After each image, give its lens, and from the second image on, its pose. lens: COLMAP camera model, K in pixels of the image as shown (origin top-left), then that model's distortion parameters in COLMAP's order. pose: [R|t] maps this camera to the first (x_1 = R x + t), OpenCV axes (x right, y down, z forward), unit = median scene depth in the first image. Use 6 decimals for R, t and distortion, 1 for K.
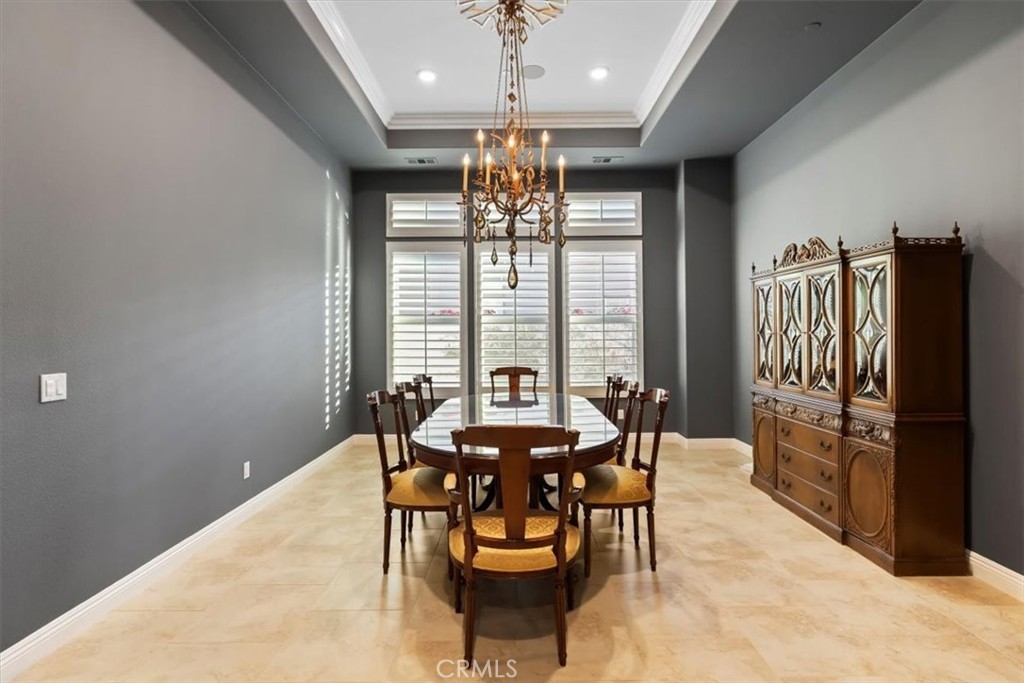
lens RADIAL K [[434.2, 0, 514.3], [0, 434.2, 344.9], [0, 0, 1]] dist [0.004031, 0.000114]
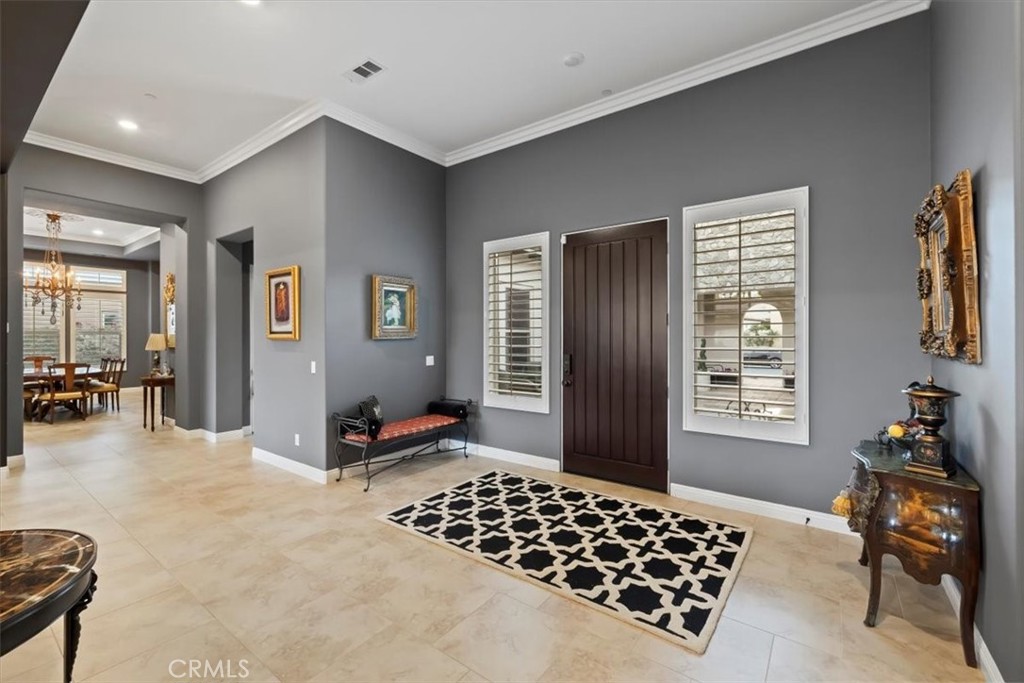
lens RADIAL K [[434.2, 0, 512.3], [0, 434.2, 338.3], [0, 0, 1]] dist [0.004031, 0.000114]
pose [[0.574646, 0.007218, 0.818370, -0.347647], [-0.008846, 0.999957, -0.002608, -0.040518], [-0.818354, -0.005740, 0.574686, -1.701830]]
